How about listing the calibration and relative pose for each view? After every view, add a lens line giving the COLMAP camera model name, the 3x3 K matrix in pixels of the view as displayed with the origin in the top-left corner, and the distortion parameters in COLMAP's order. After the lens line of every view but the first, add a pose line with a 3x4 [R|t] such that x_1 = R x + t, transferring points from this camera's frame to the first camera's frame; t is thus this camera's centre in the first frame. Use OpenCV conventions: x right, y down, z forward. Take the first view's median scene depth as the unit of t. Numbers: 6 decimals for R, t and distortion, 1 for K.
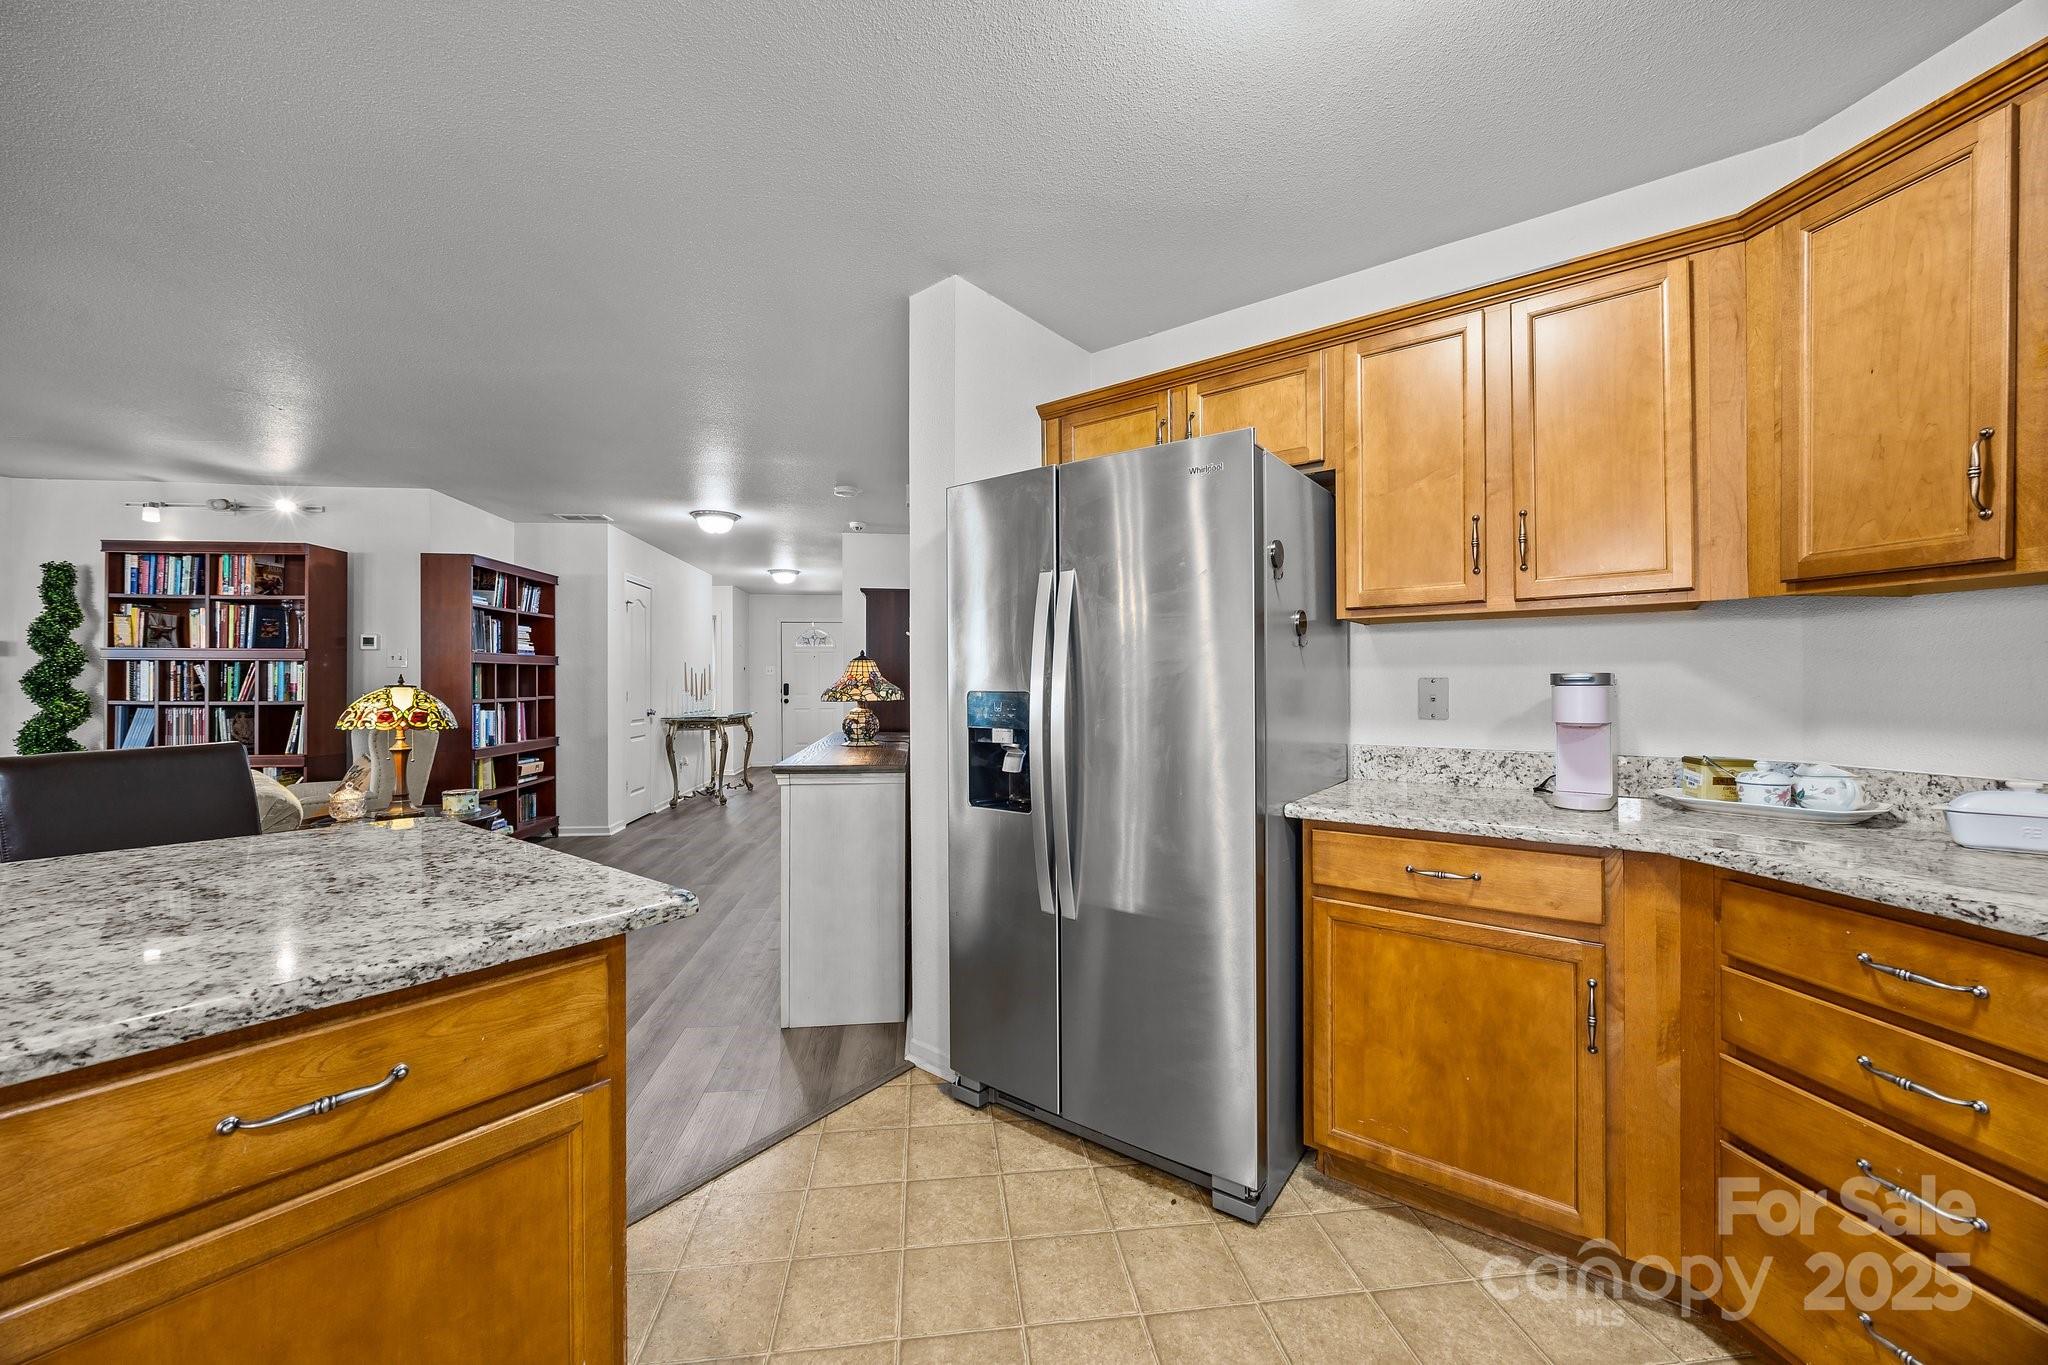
lens RADIAL K [[783.4, 0, 1019.3], [0, 783.4, 682.5], [0, 0, 1]] dist [-0.003857, -0.000085]
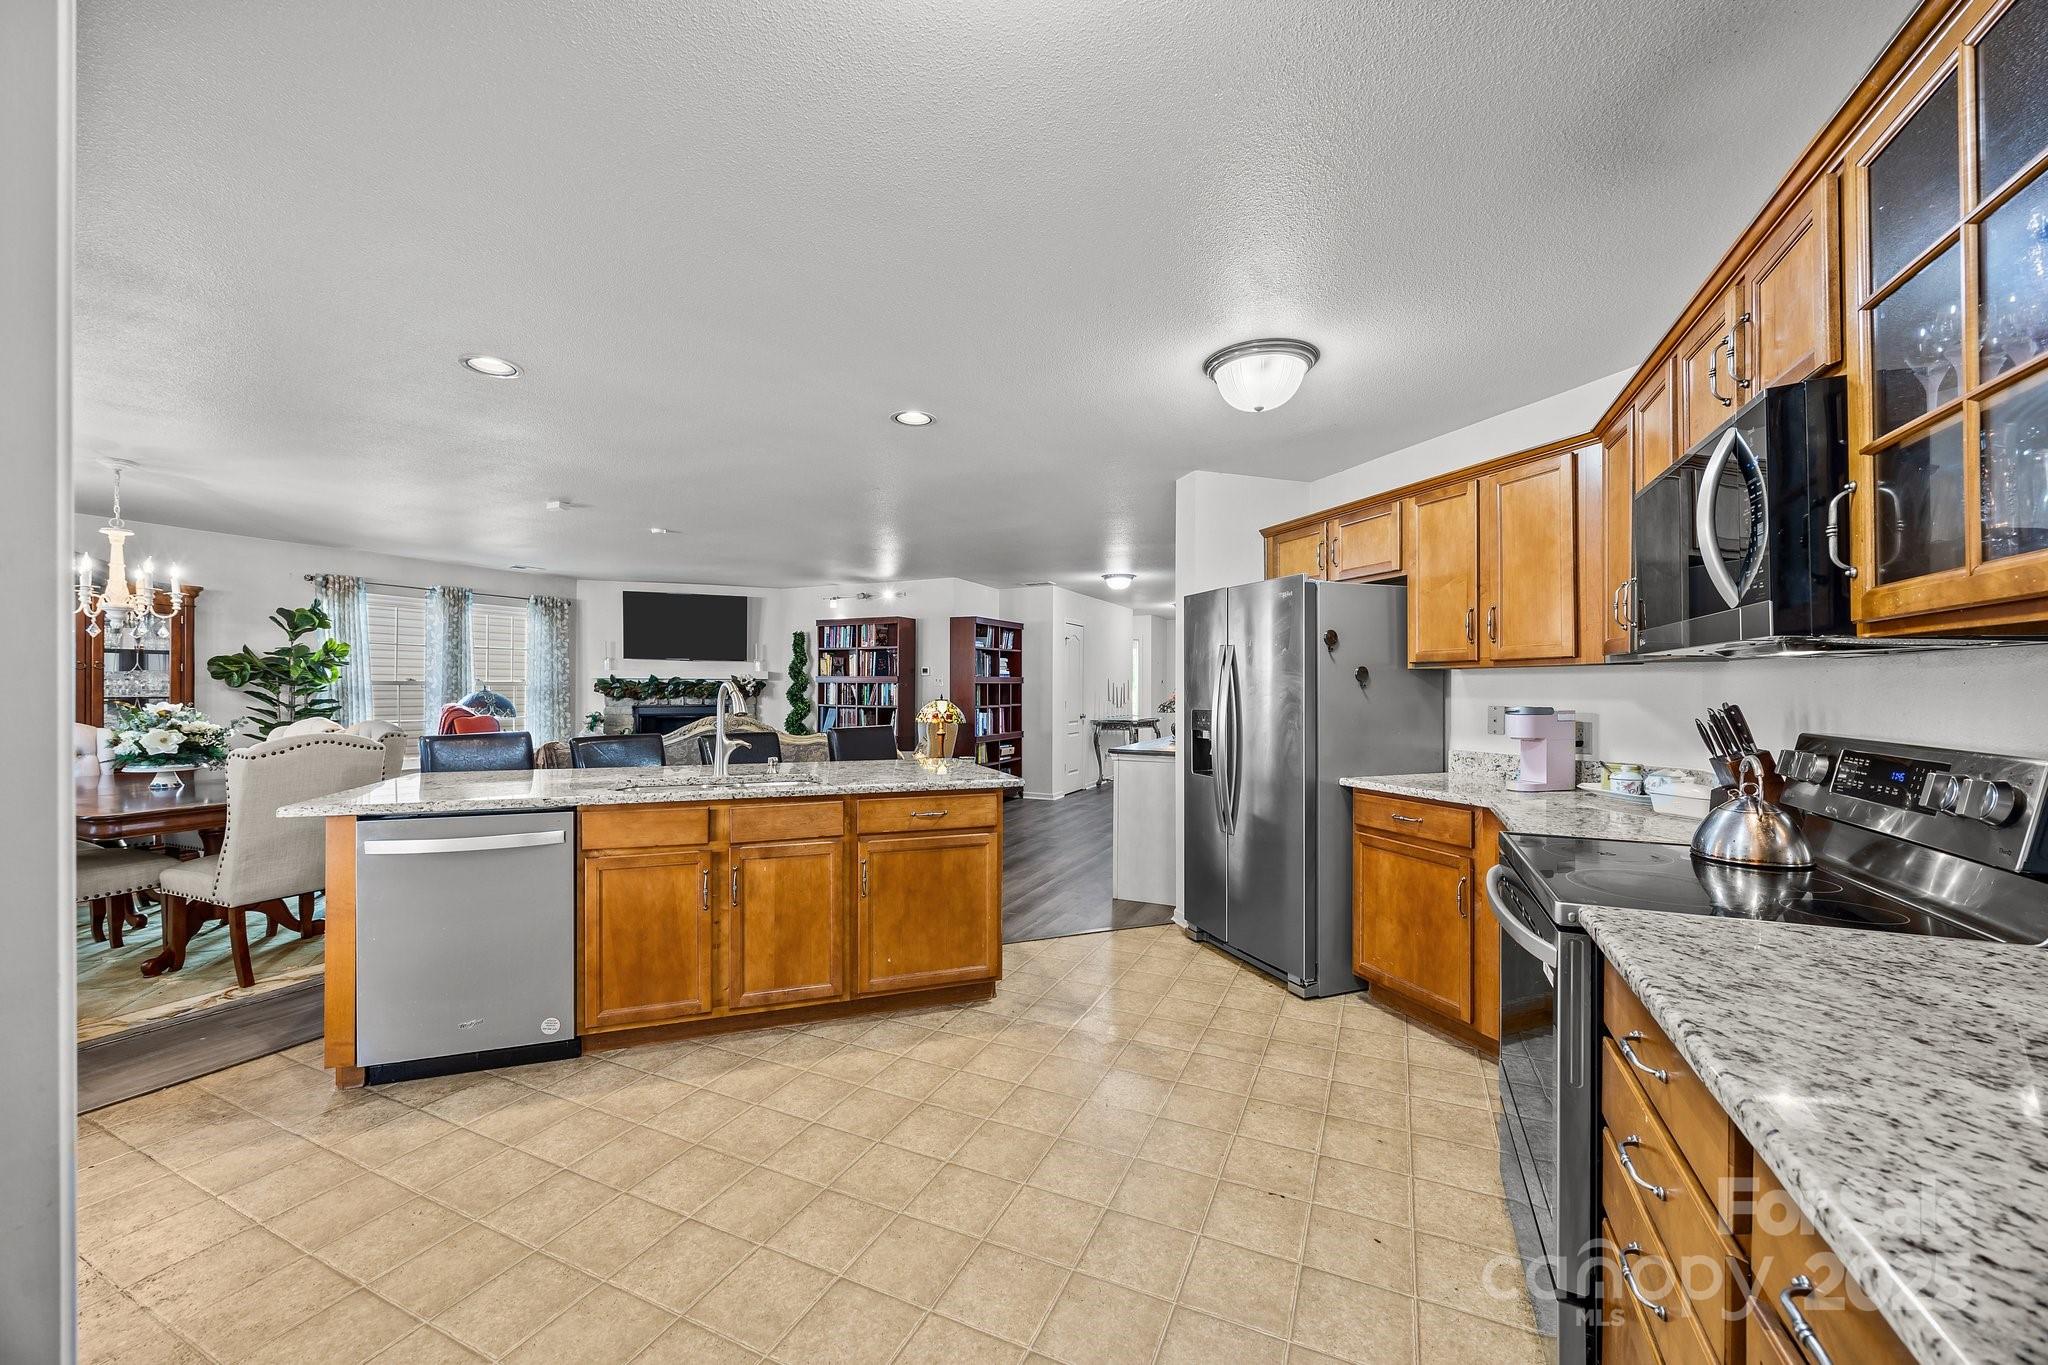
lens RADIAL K [[783.4, 0, 1026.2], [0, 783.4, 690.6], [0, 0, 1]] dist [-0.003857, -0.000085]
pose [[0.849385, 0.005079, -0.527749, 0.276584], [-0.003661, 0.999986, 0.003732, -0.018773], [0.527761, -0.001238, 0.849392, -0.362067]]
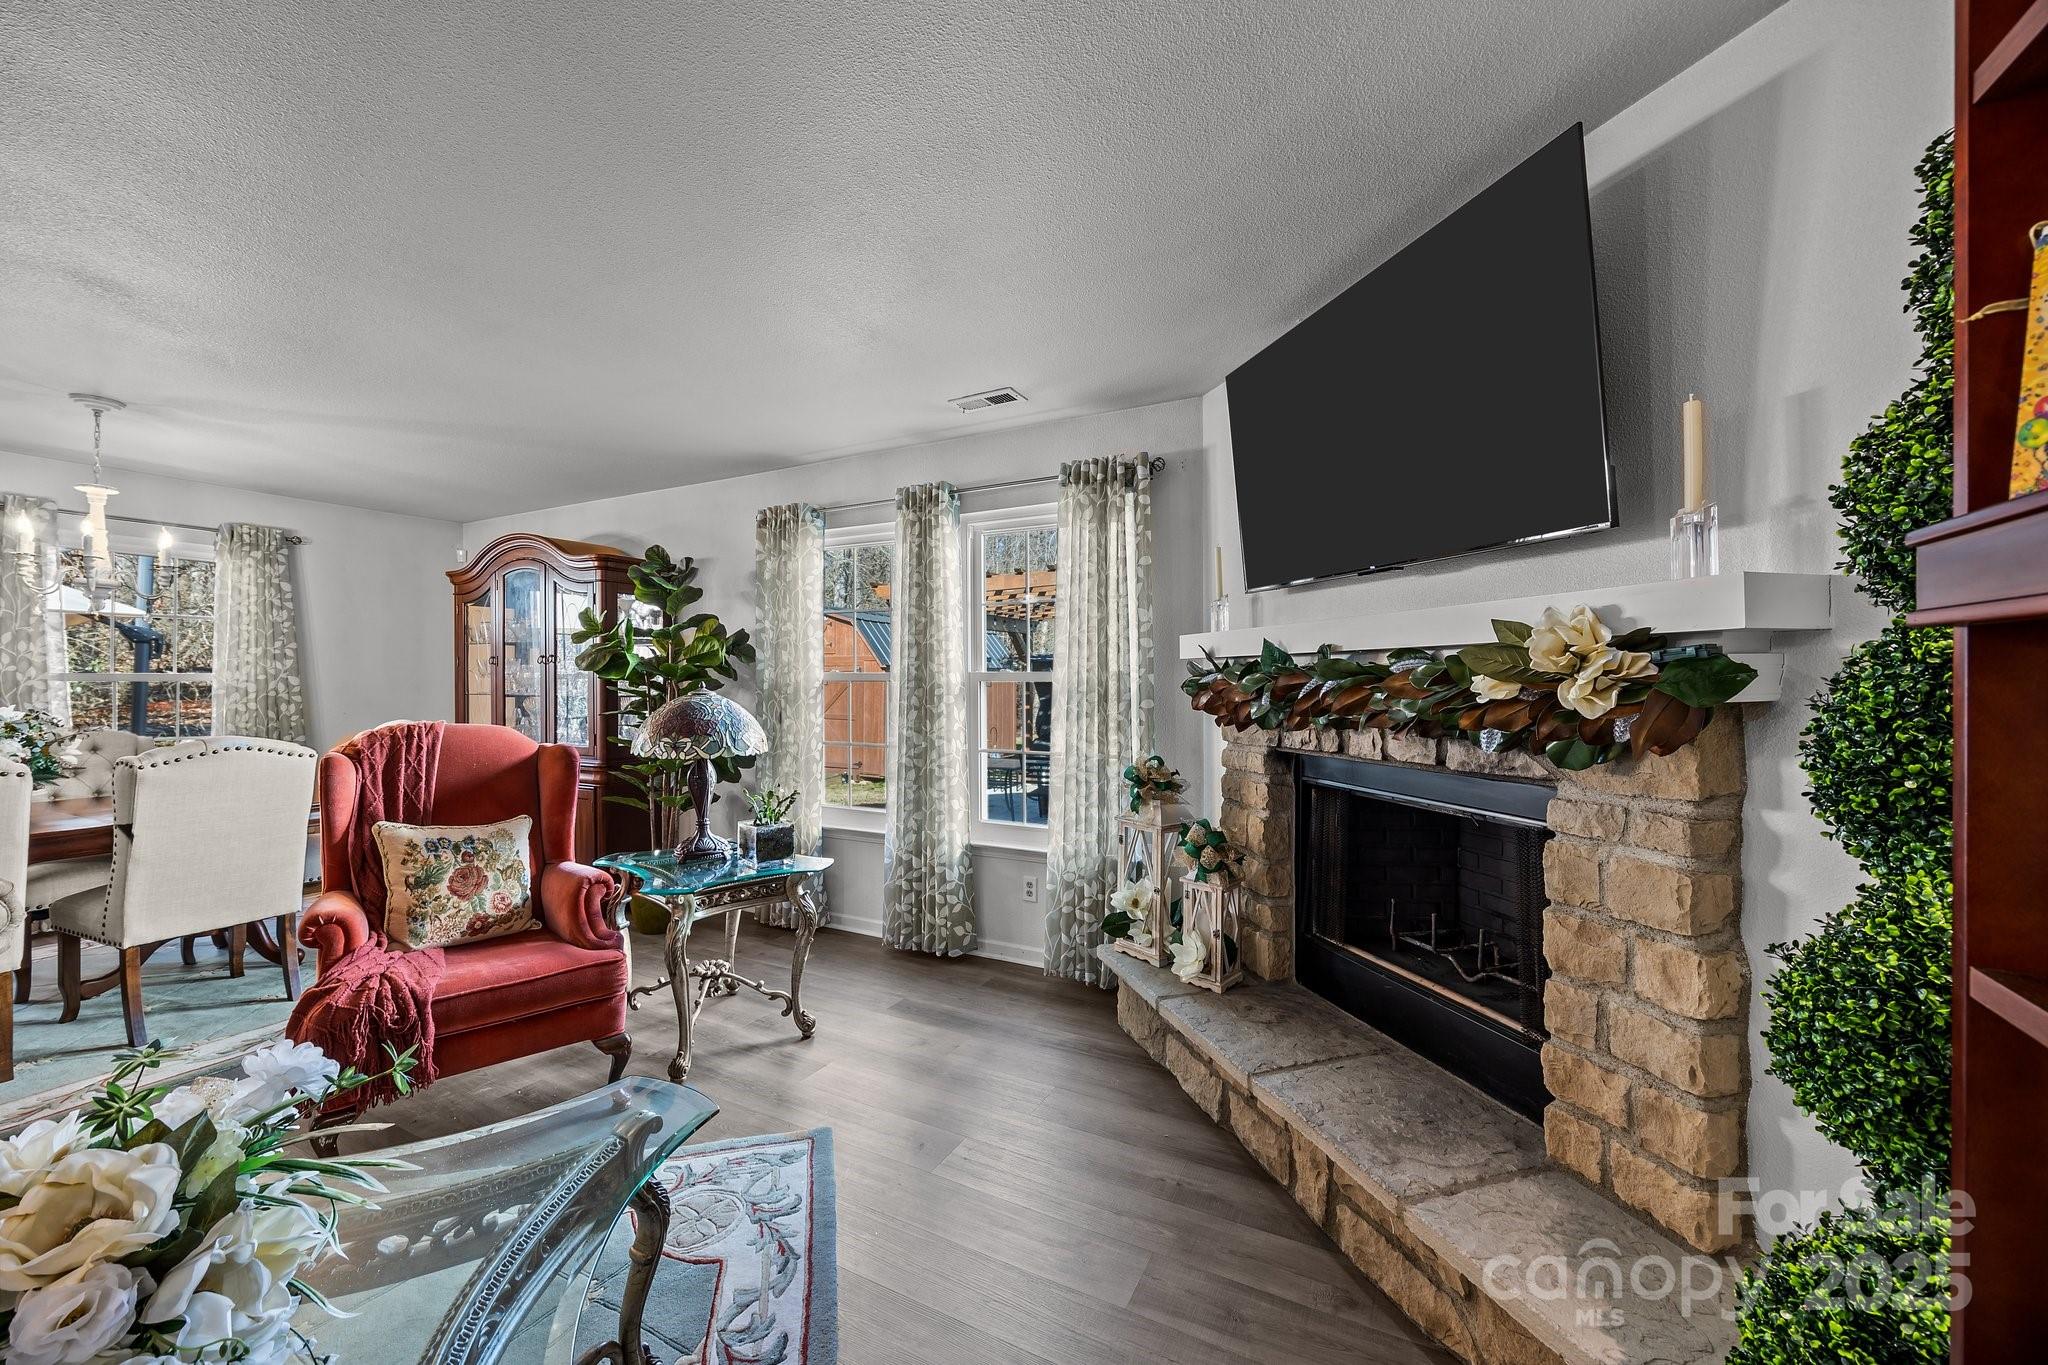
lens RADIAL K [[783.4, 0, 1020.0], [0, 783.4, 680.3], [0, 0, 1]] dist [-0.003857, -0.000085]
pose [[-0.573763, 0.000353, -0.819021, -0.987528], [-0.001051, 0.999999, 0.001167, -0.021326], [0.819020, 0.001530, -0.573762, 0.951340]]
